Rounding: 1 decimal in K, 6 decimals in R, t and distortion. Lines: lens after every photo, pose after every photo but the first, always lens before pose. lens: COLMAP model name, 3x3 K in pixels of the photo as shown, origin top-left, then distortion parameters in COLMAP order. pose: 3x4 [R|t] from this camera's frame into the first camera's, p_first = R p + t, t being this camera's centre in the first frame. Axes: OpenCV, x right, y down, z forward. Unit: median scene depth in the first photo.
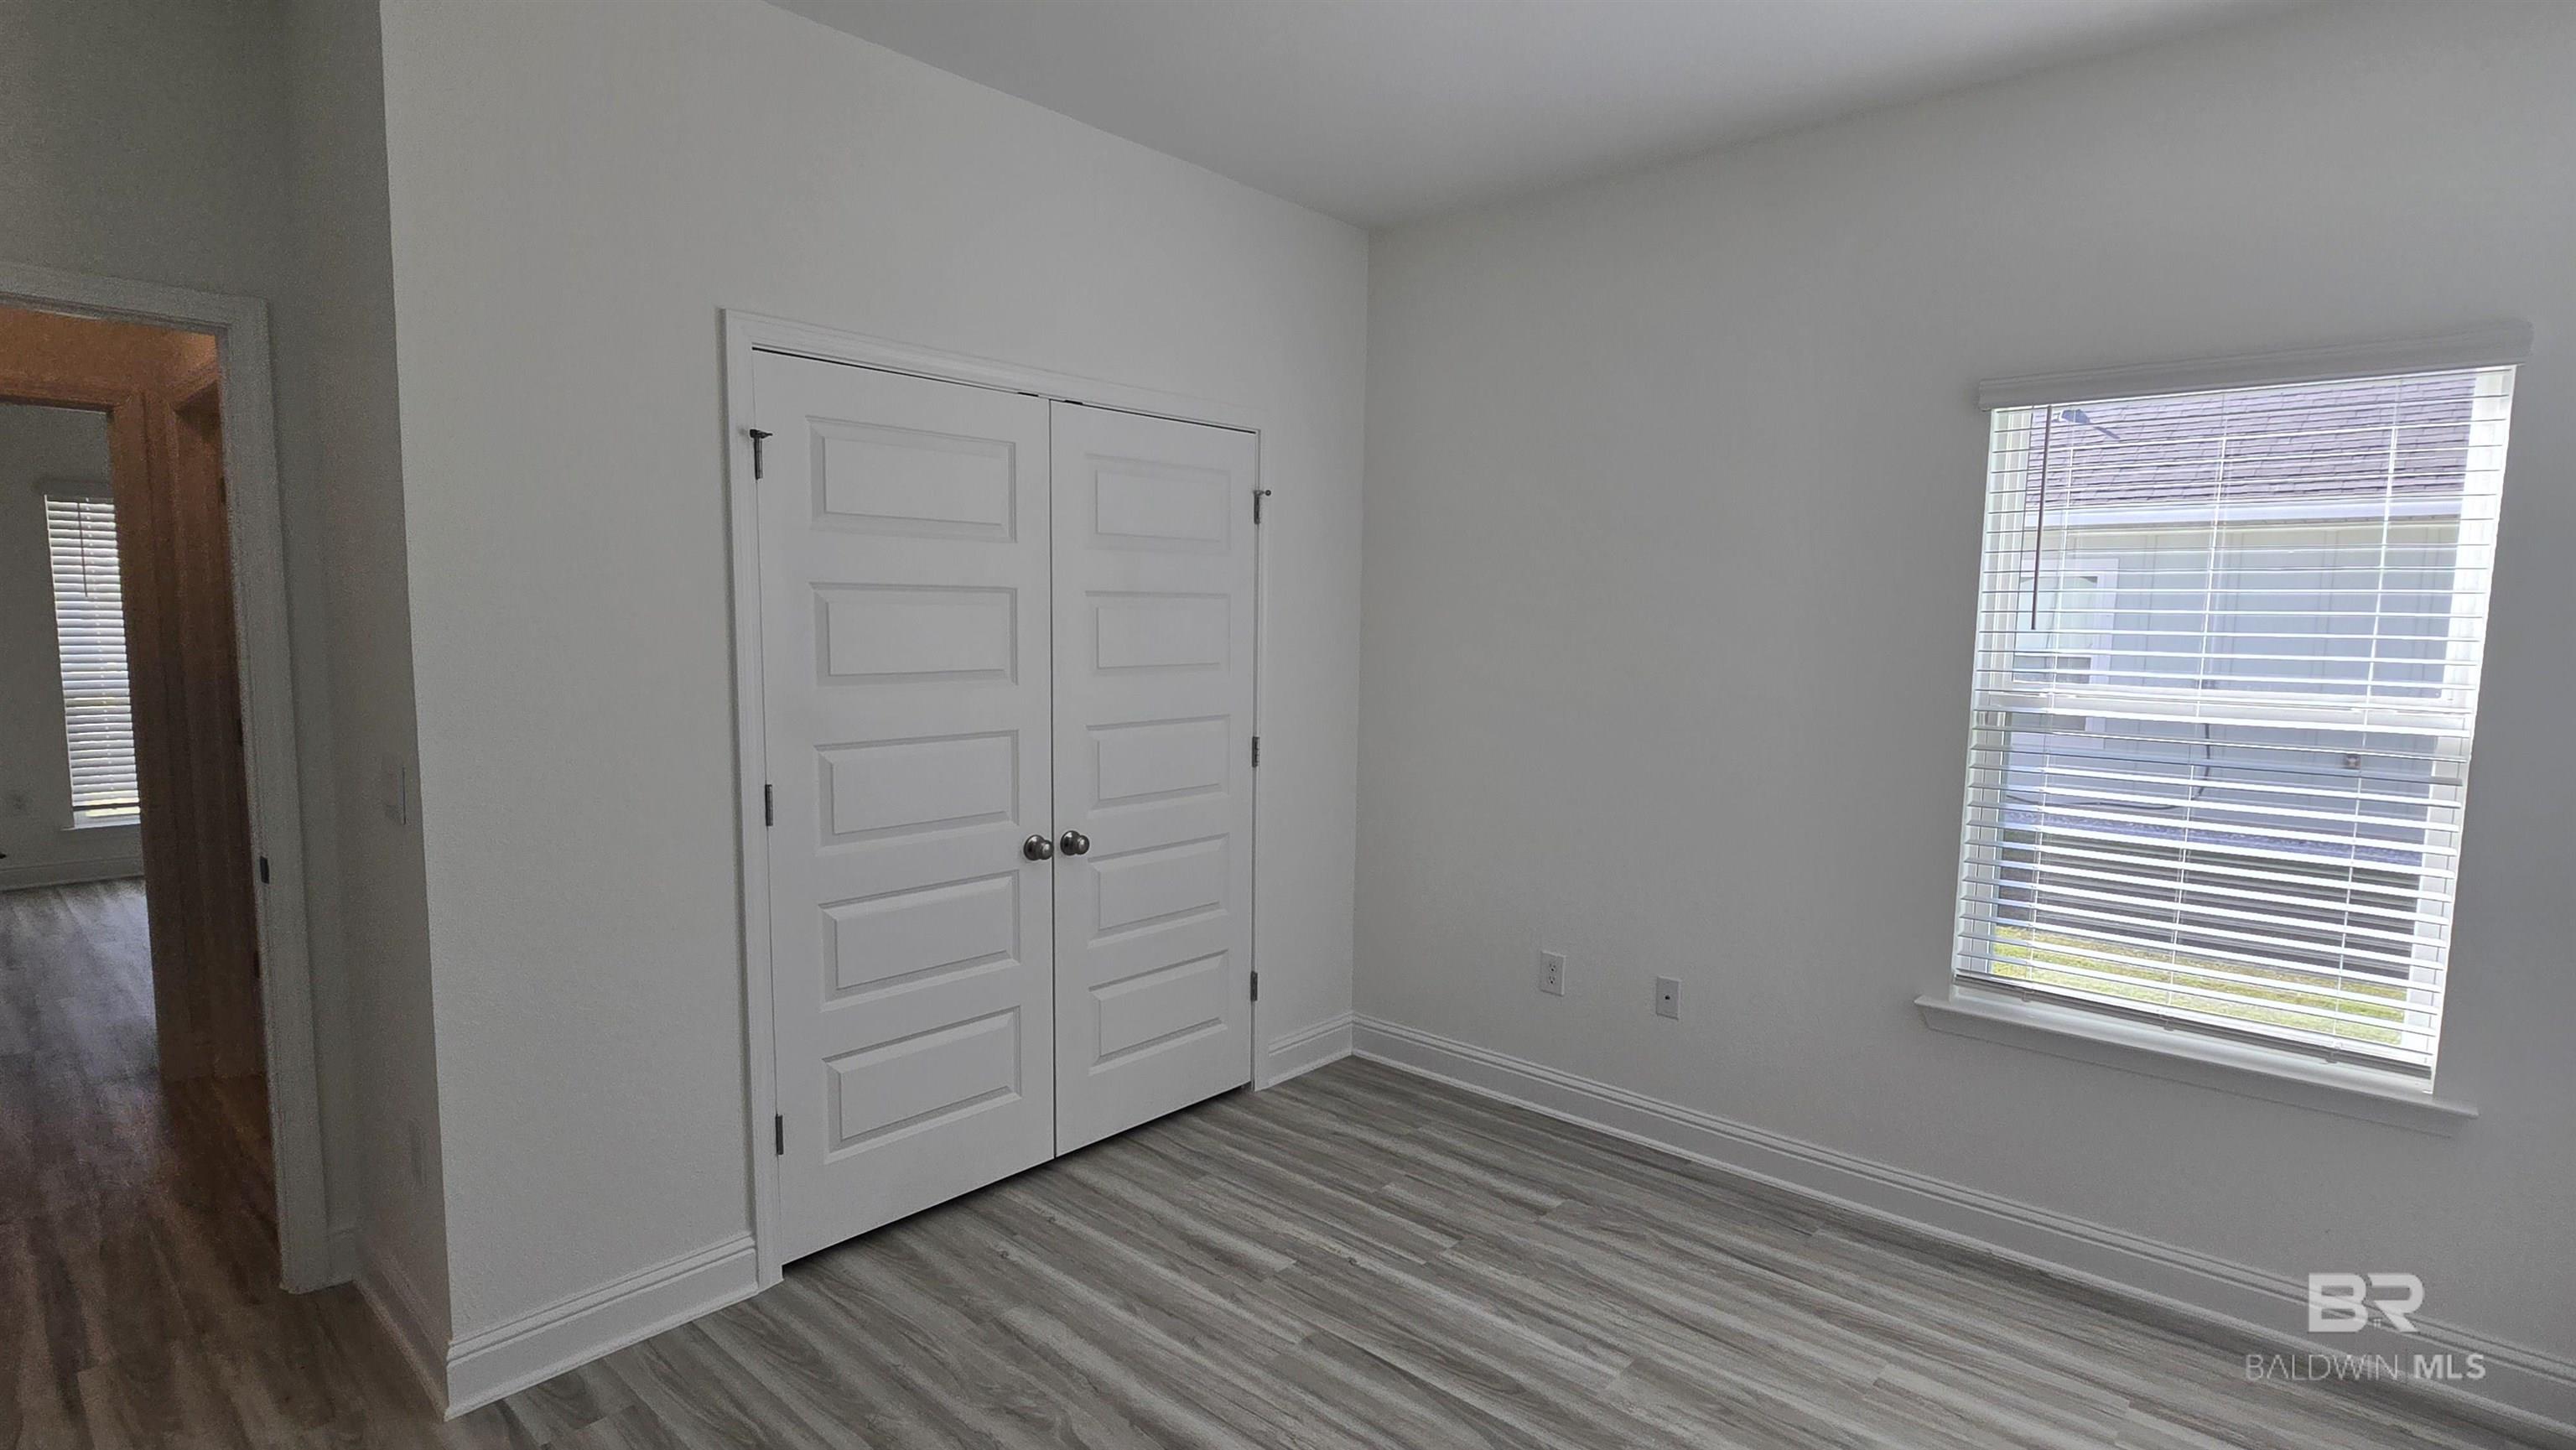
lens RADIAL K [[1245.6, 0, 1315.4], [0, 1245.6, 728.1], [0, 0, 1]] dist [-0.001482, -0.000772]
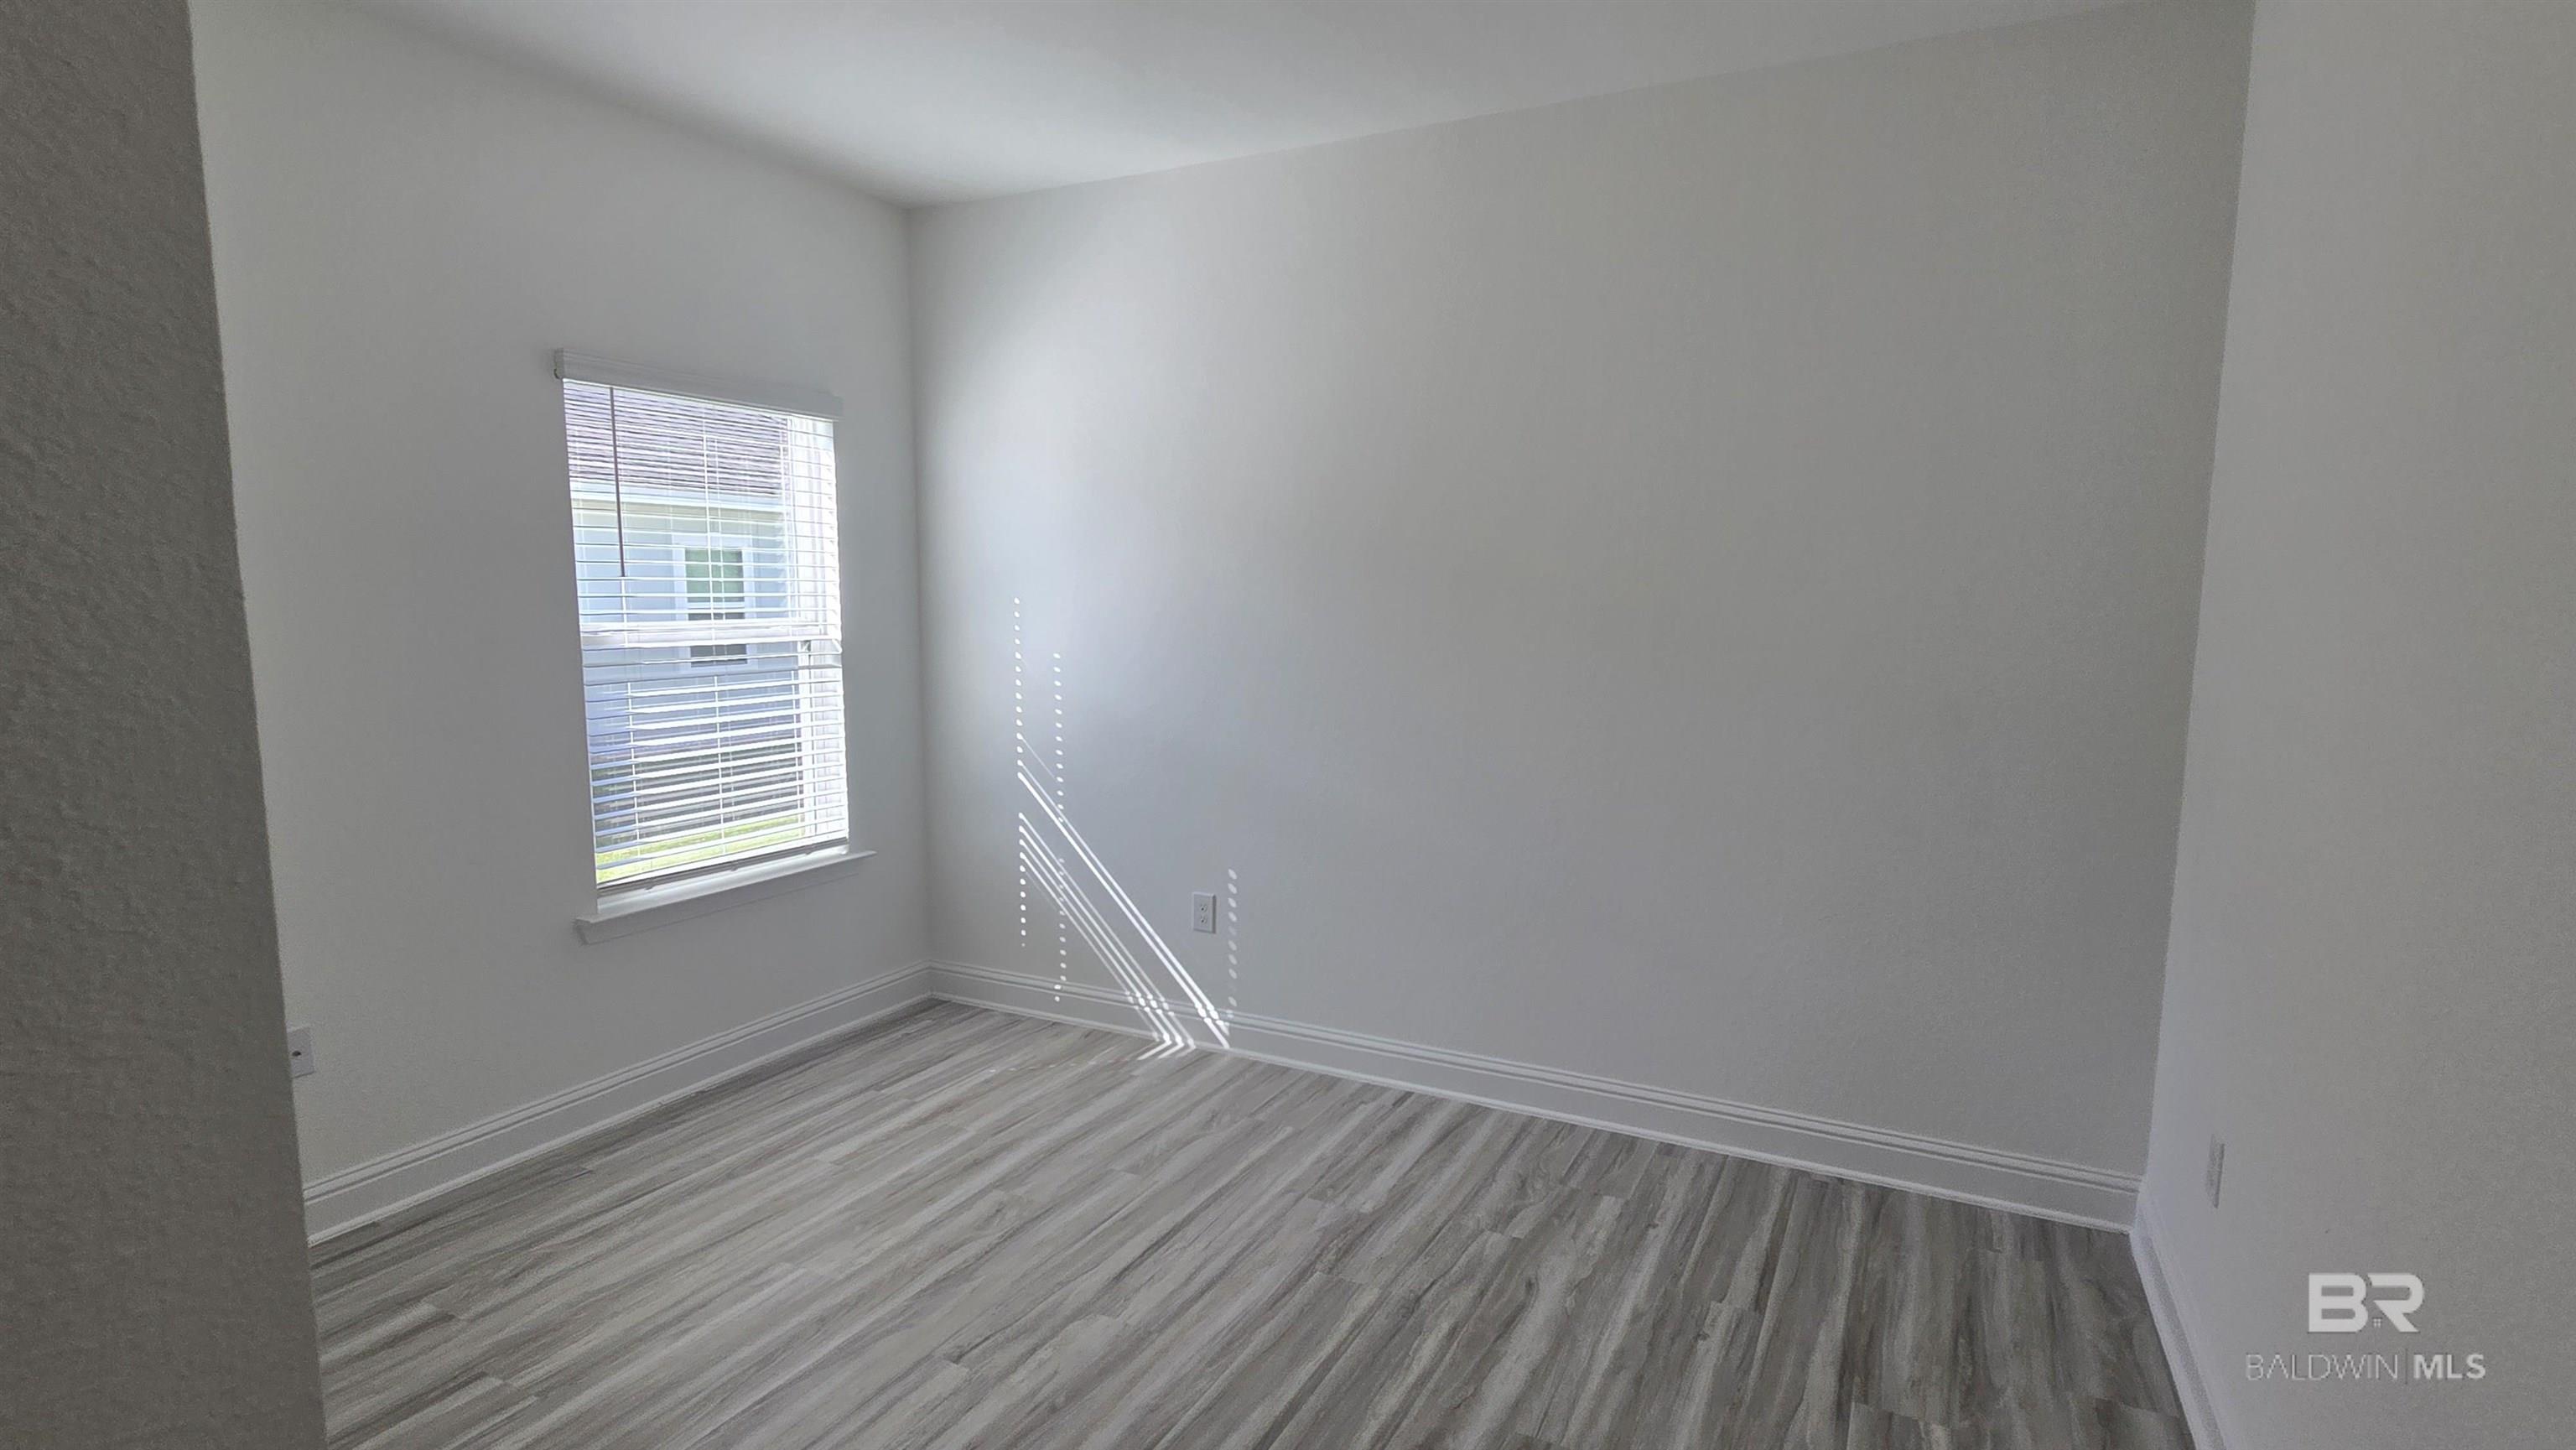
lens RADIAL K [[1245.6, 0, 1296.2], [0, 1245.6, 721.3], [0, 0, 1]] dist [-0.001482, -0.000772]
pose [[-0.227677, -0.126365, 0.965502, -0.781145], [0.081080, 0.985640, 0.148120, -0.073562], [-0.970355, 0.112007, -0.214162, 0.702668]]
